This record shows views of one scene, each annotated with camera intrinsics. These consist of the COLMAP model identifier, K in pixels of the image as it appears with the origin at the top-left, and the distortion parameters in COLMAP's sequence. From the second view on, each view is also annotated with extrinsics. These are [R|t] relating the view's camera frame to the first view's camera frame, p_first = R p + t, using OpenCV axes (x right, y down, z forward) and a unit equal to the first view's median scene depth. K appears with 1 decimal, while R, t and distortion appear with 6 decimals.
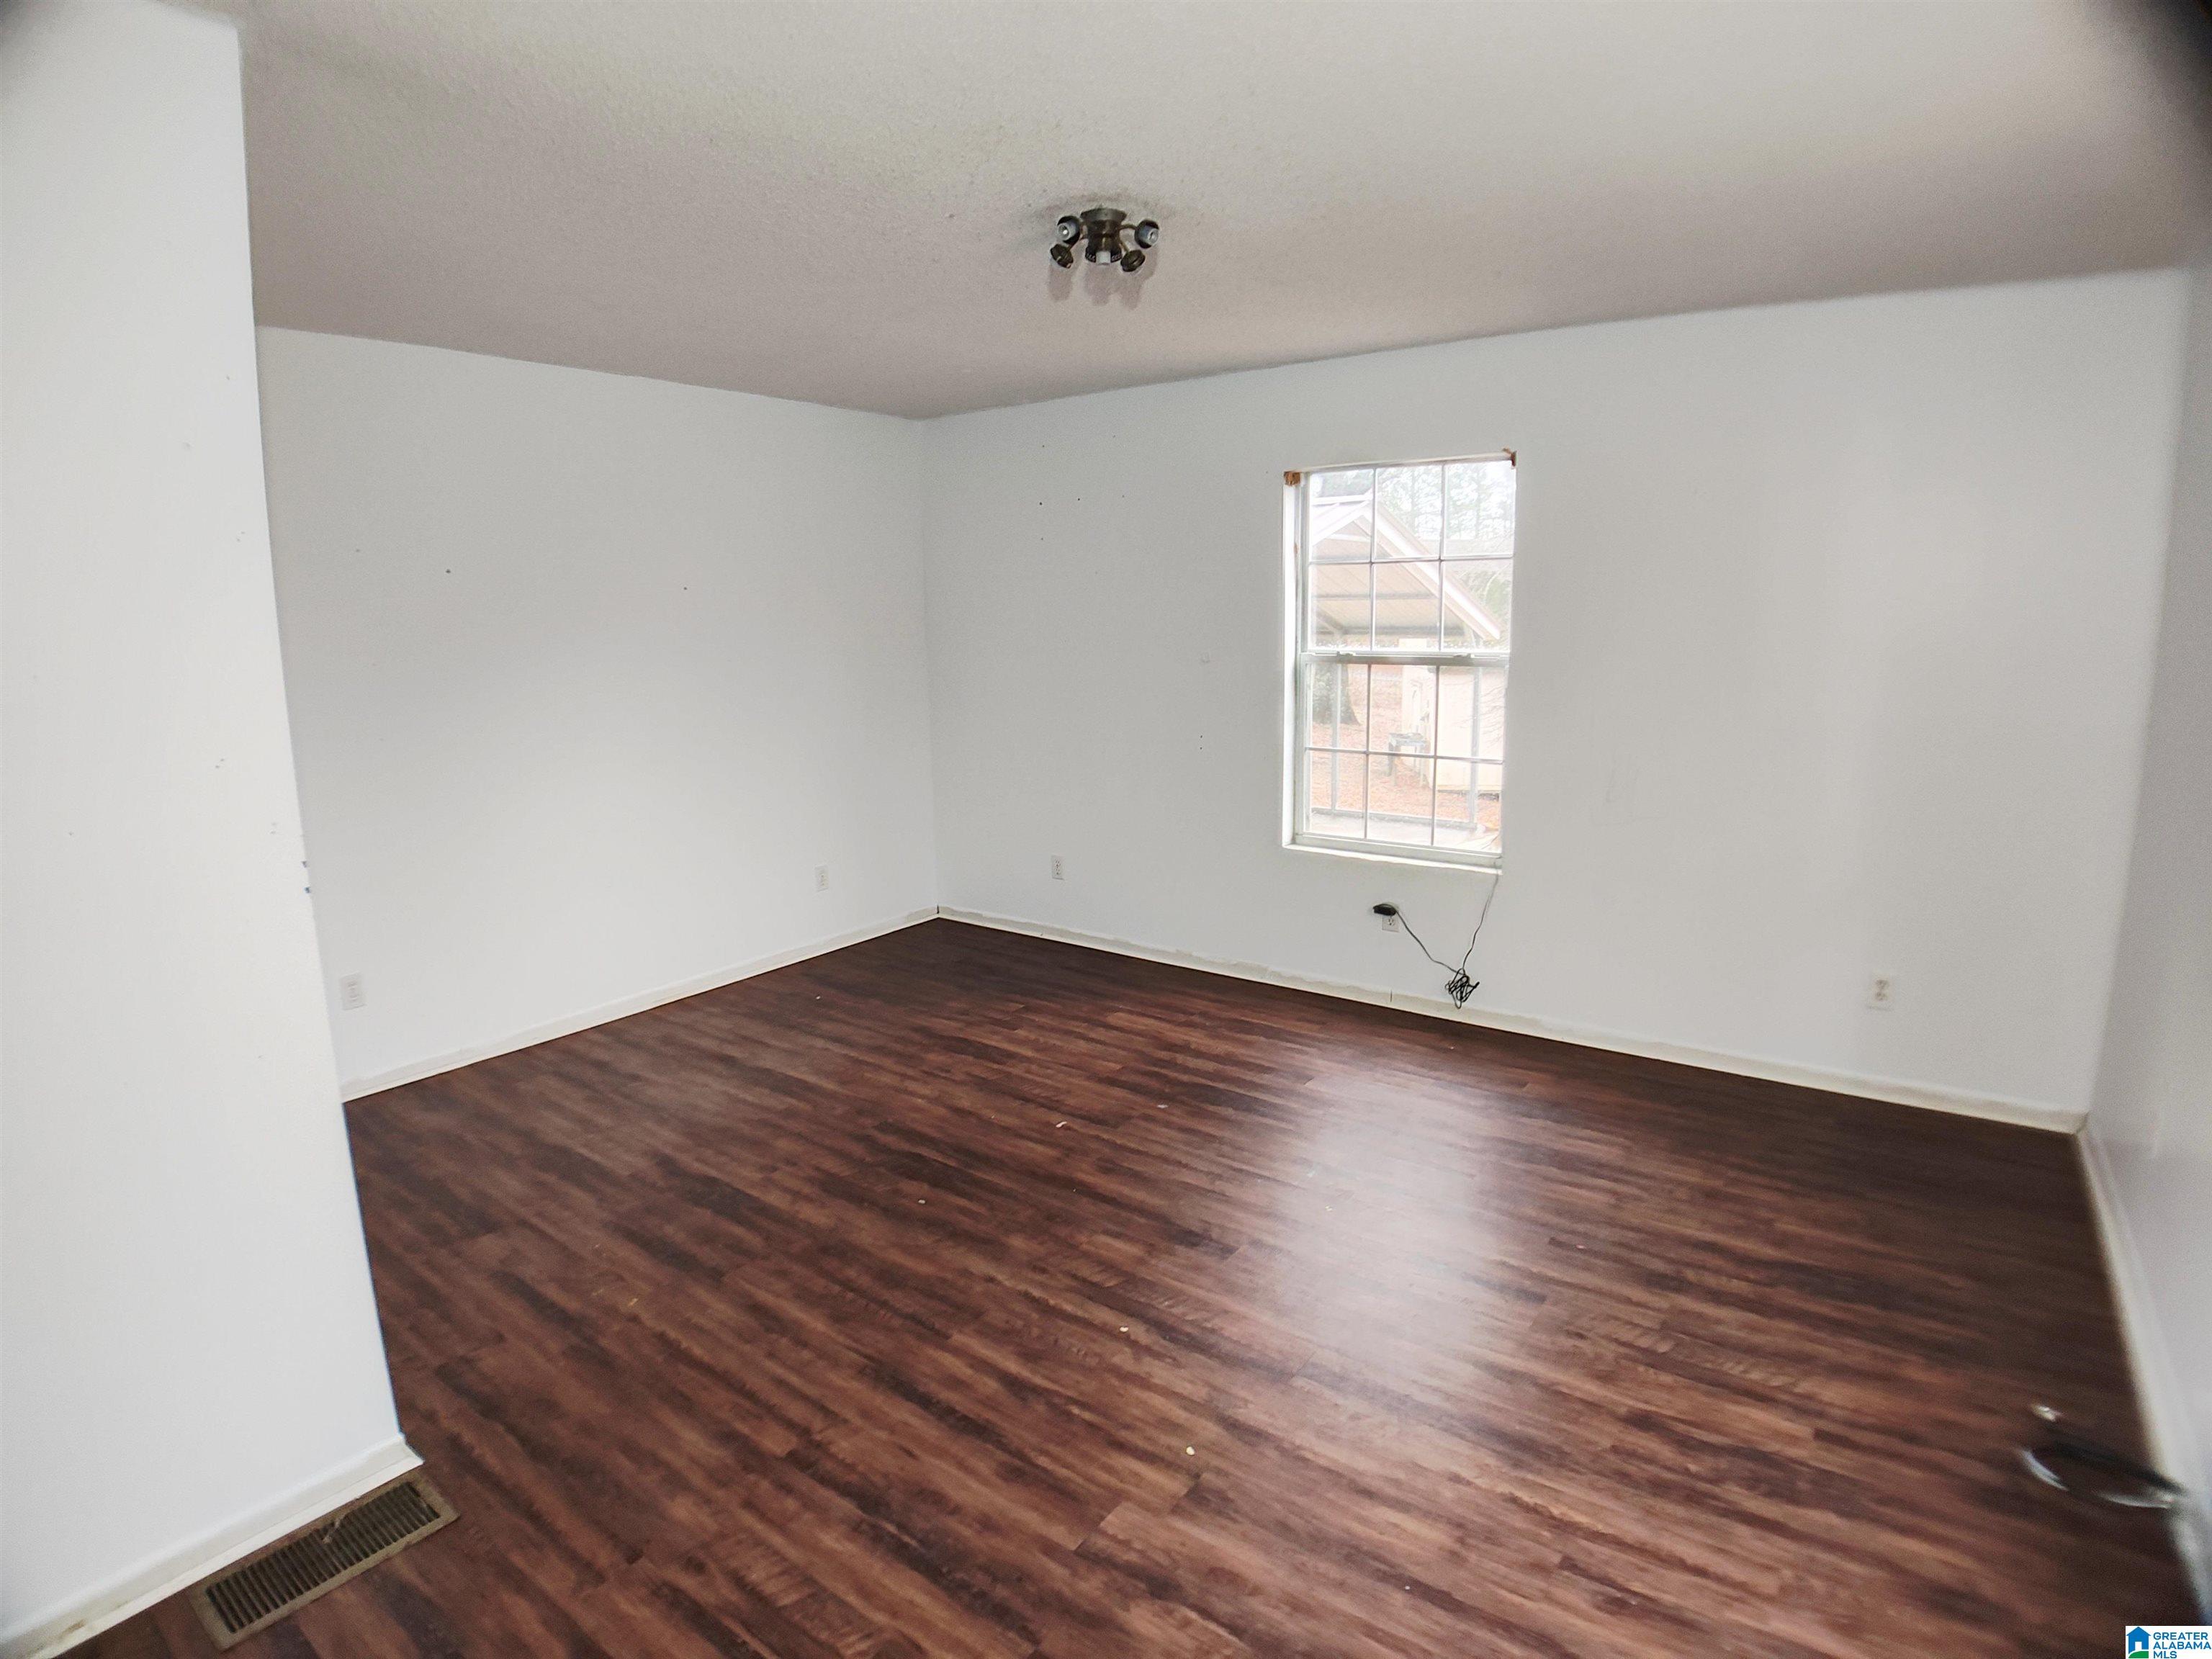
lens RADIAL K [[1156.7, 0, 1098.1], [0, 1156.7, 826.1], [0, 0, 1]] dist [-0.075843, -0.001846]
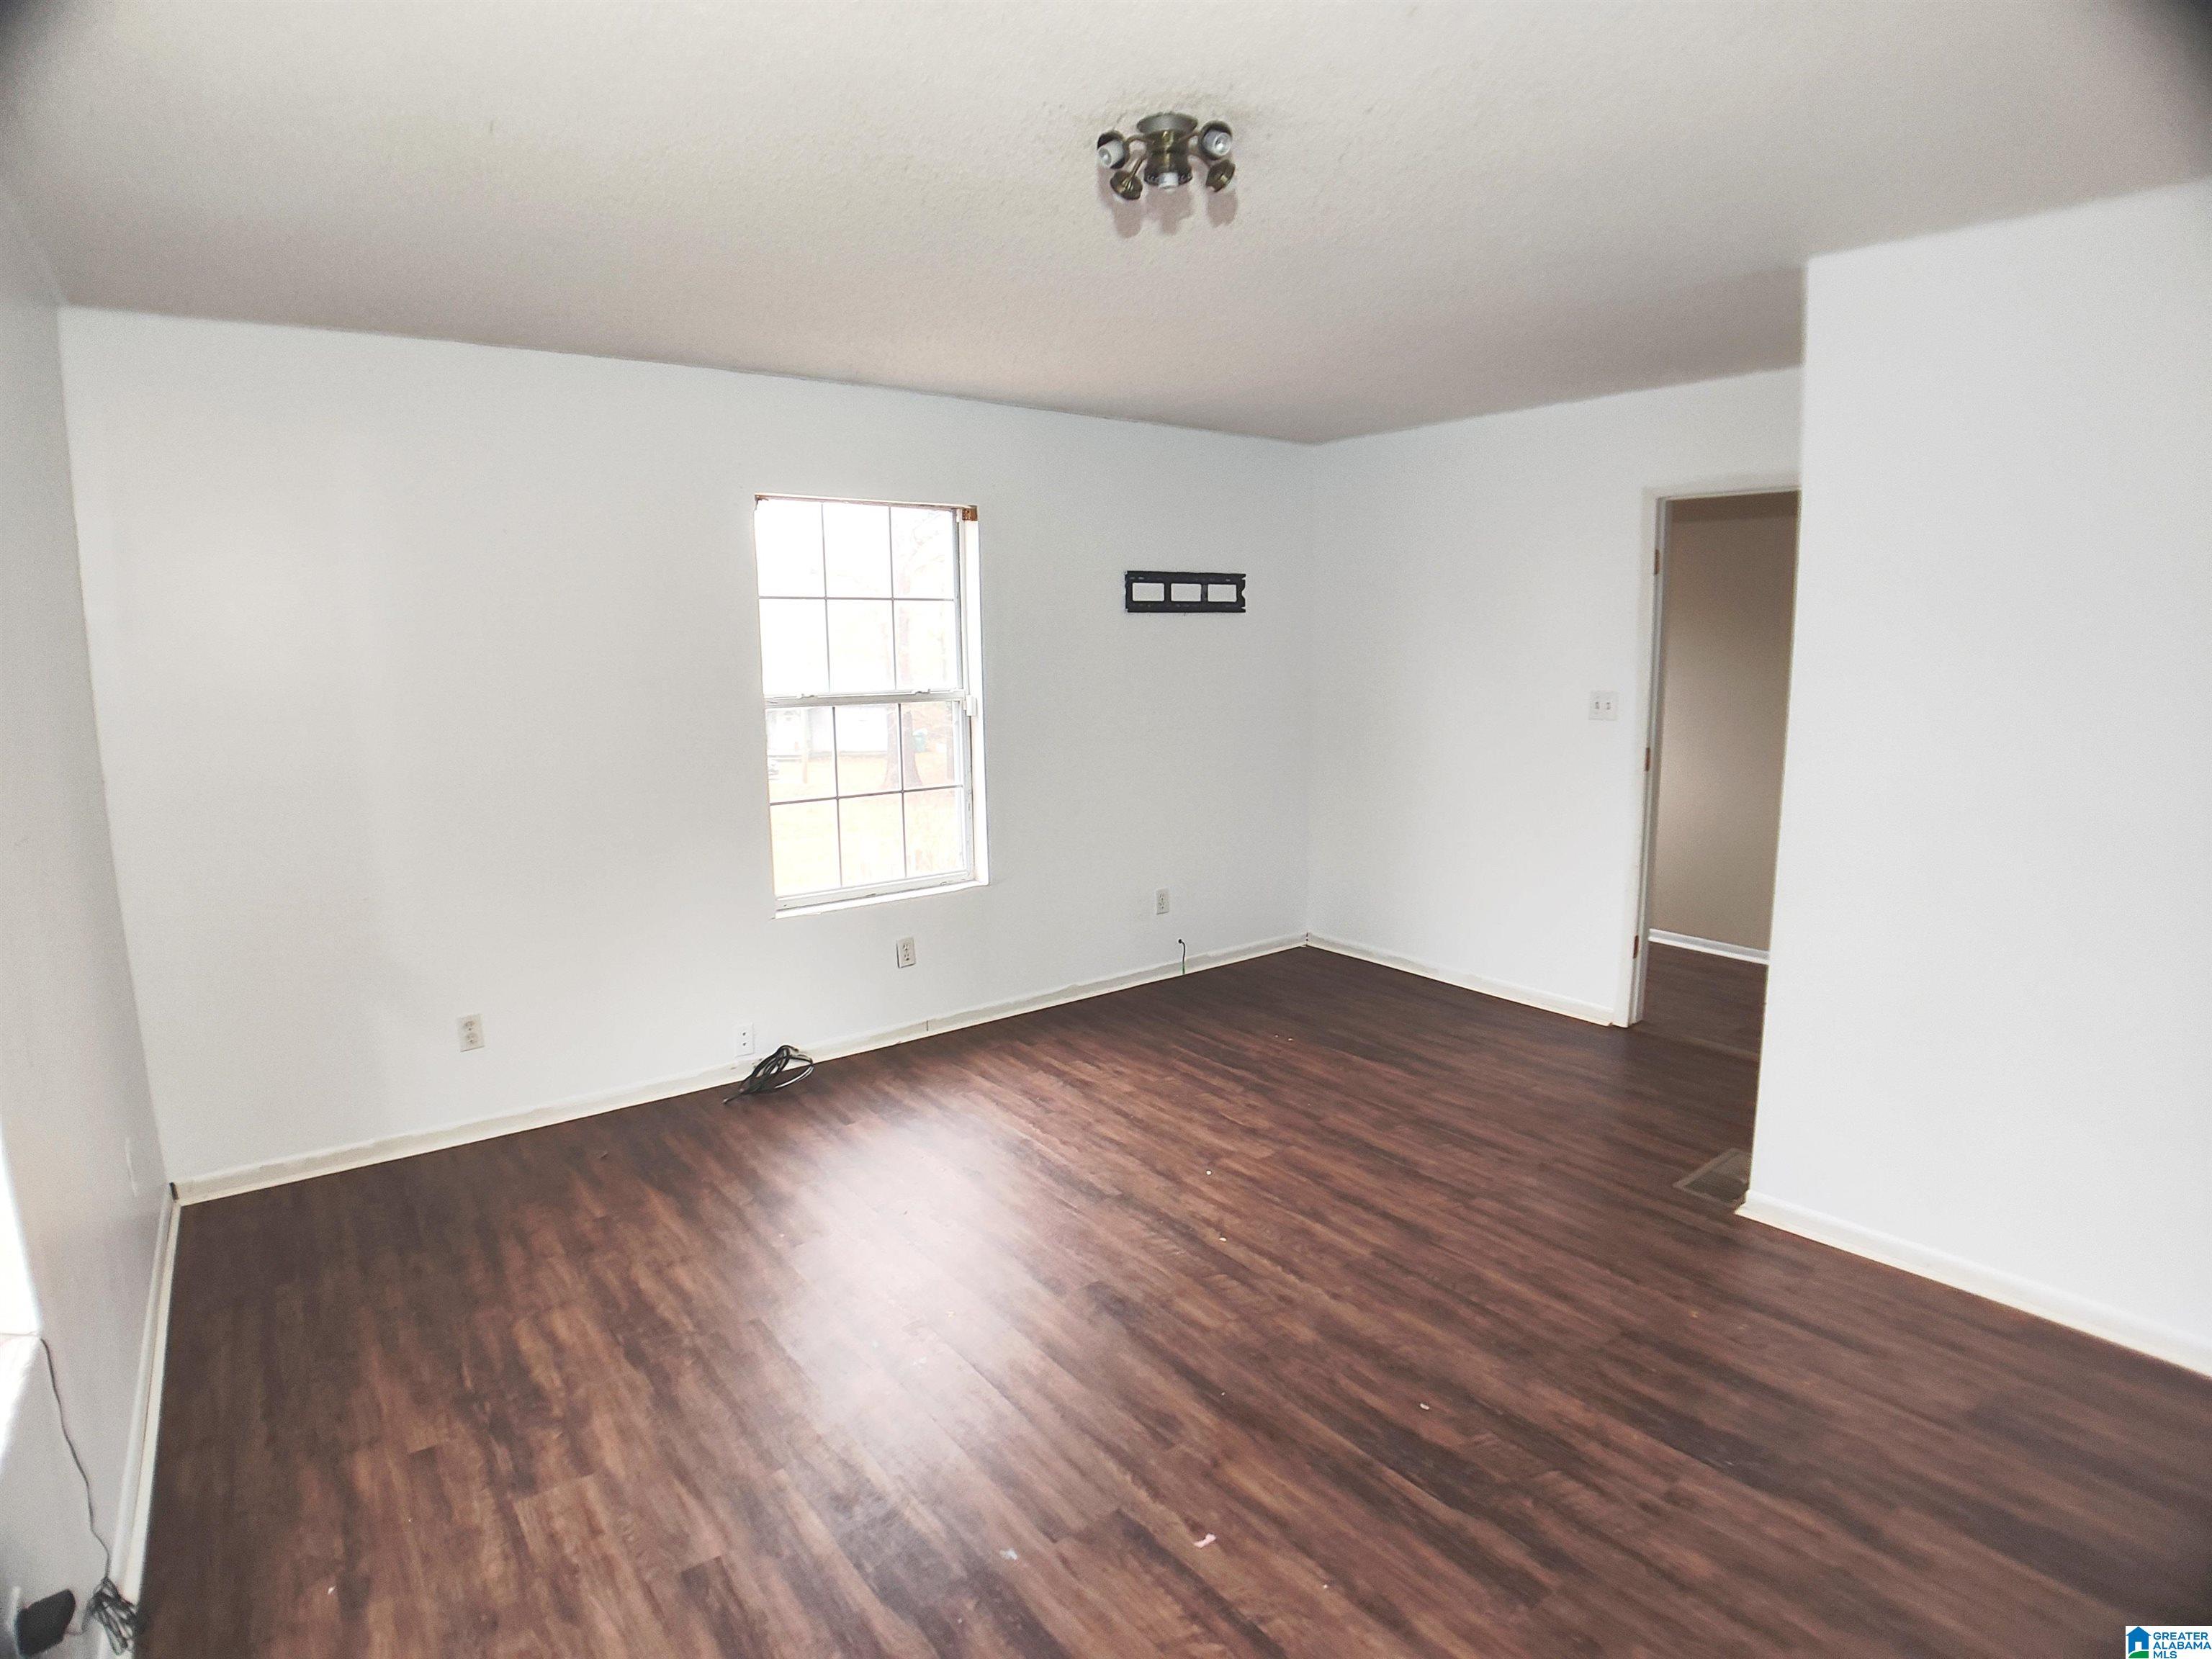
lens RADIAL K [[1156.7, 0, 1098.1], [0, 1156.7, 826.1], [0, 0, 1]] dist [-0.075843, -0.001846]
pose [[-0.956646, -0.020038, 0.290564, -0.179147], [0.078789, 0.942629, 0.324411, -0.342034], [-0.280394, 0.333240, -0.900183, 1.844367]]
